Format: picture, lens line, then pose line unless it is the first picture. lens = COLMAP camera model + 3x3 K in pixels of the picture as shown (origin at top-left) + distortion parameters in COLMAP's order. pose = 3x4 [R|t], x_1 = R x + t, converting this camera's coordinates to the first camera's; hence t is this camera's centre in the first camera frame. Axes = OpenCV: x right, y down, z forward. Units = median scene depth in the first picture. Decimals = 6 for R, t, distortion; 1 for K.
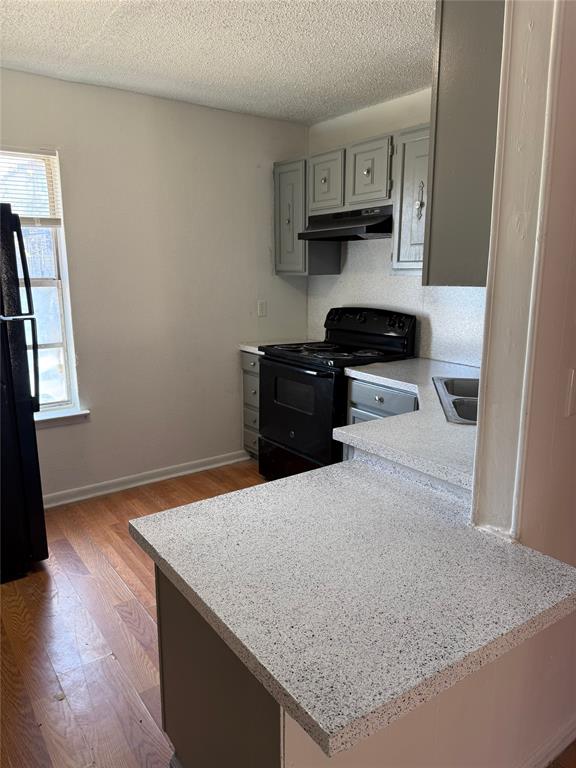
lens RADIAL K [[540.0, 0, 286.4], [0, 540.0, 383.5], [0, 0, 1]] dist [0.000707, -0.012205]
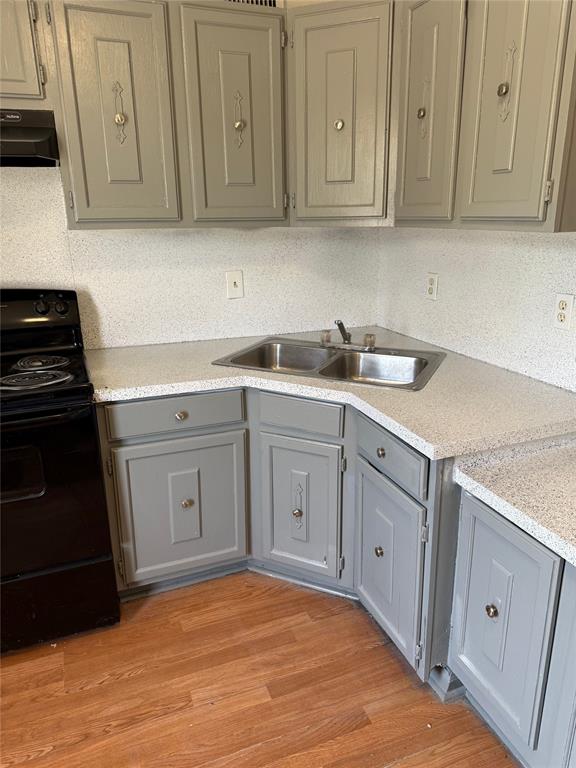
lens RADIAL K [[540.0, 0, 288.5], [0, 540.0, 380.7], [0, 0, 1]] dist [0.000707, -0.012205]
pose [[0.248613, -0.284769, 0.925796, -0.384630], [0.214890, 0.948202, 0.233954, -0.133543], [-0.944465, 0.140781, 0.296929, 0.630157]]
